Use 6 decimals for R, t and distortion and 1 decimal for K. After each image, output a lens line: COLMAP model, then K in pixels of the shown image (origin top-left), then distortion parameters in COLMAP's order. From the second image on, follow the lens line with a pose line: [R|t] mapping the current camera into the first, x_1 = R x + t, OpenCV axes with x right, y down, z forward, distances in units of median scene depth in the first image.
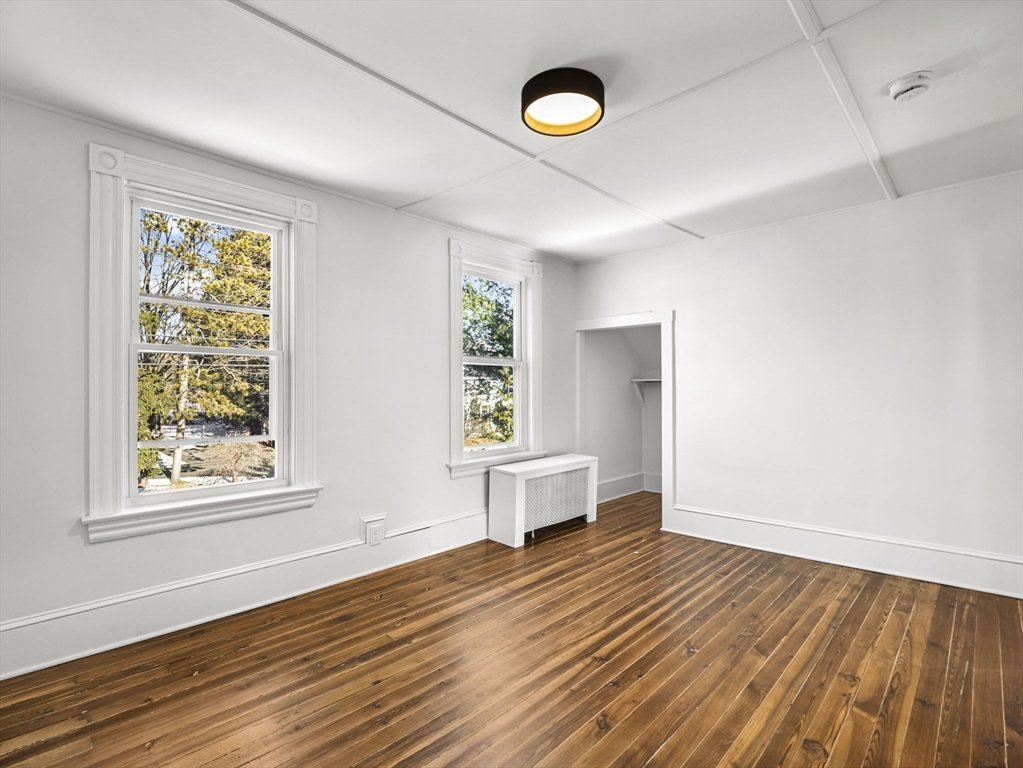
lens RADIAL K [[502.9, 0, 507.8], [0, 502.9, 384.8], [0, 0, 1]] dist [-0.012389, -0.000766]
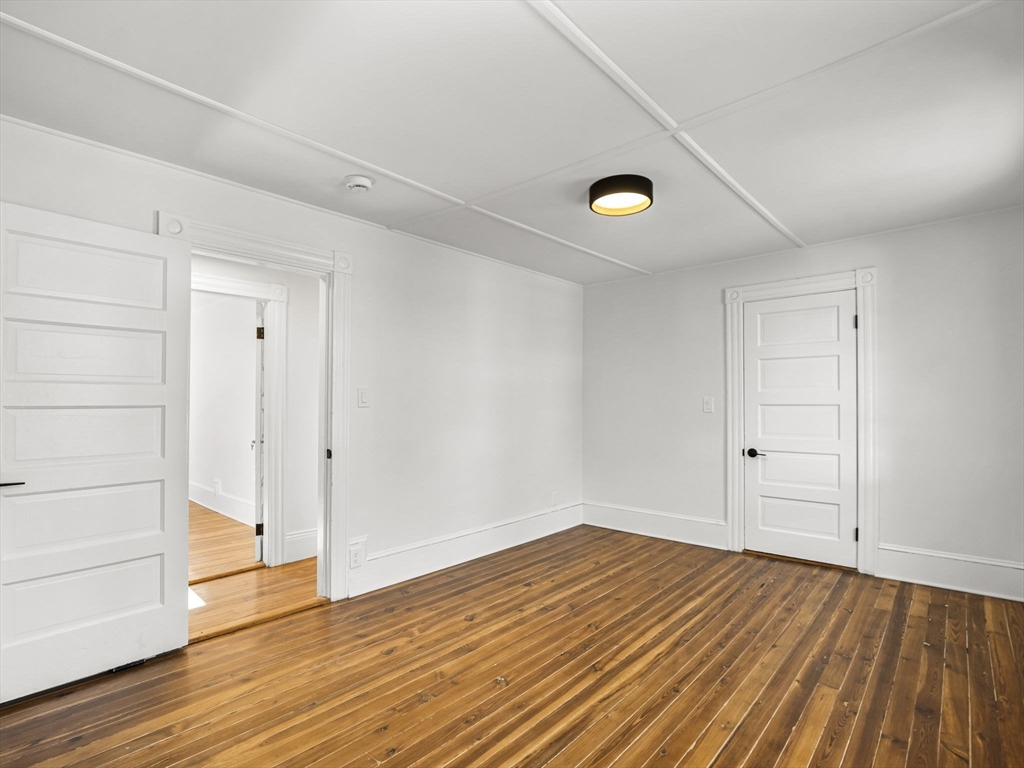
lens RADIAL K [[498.9, 0, 514.5], [0, 498.9, 391.6], [0, 0, 1]] dist [-0.003980, -0.001600]
pose [[-0.999368, 0.002222, -0.035490, 0.322096], [0.003255, 0.999572, -0.029067, -0.001552], [0.035410, -0.029164, -0.998947, 1.691516]]
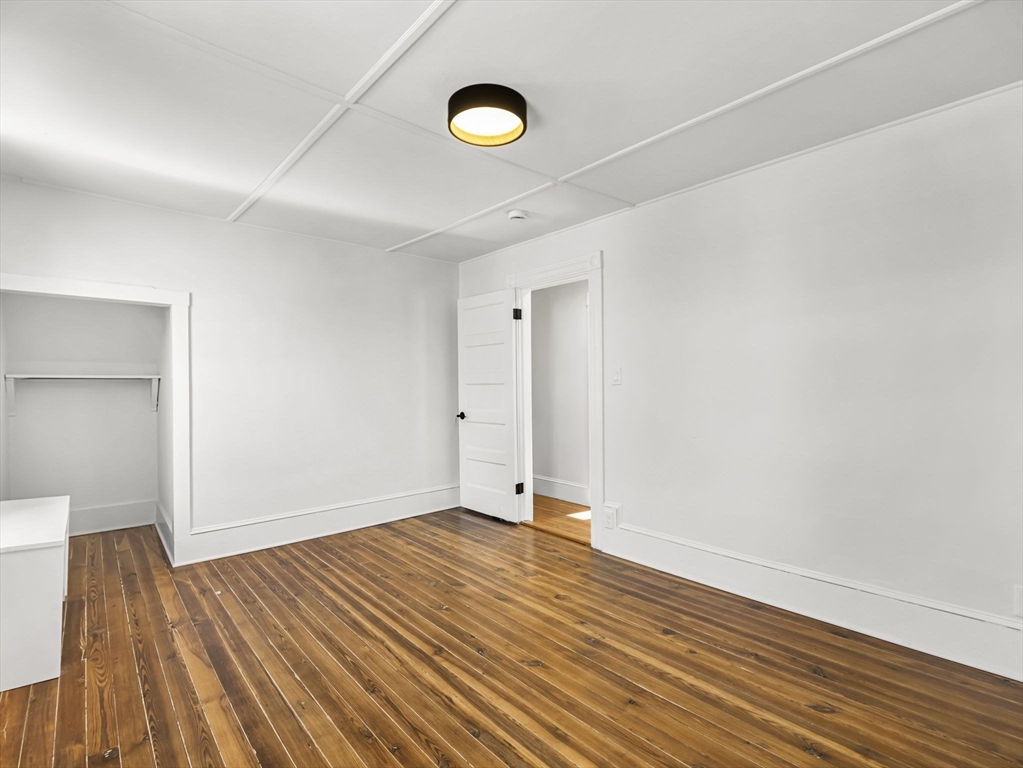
lens RADIAL K [[497.3, 0, 516.5], [0, 497.3, 381.6], [0, 0, 1]] dist [-0.003703, -0.001361]
pose [[0.074610, 0.011183, 0.997150, -0.676952], [-0.003323, 0.999934, -0.010966, 0.006109], [-0.997207, -0.002495, 0.074643, 0.632431]]
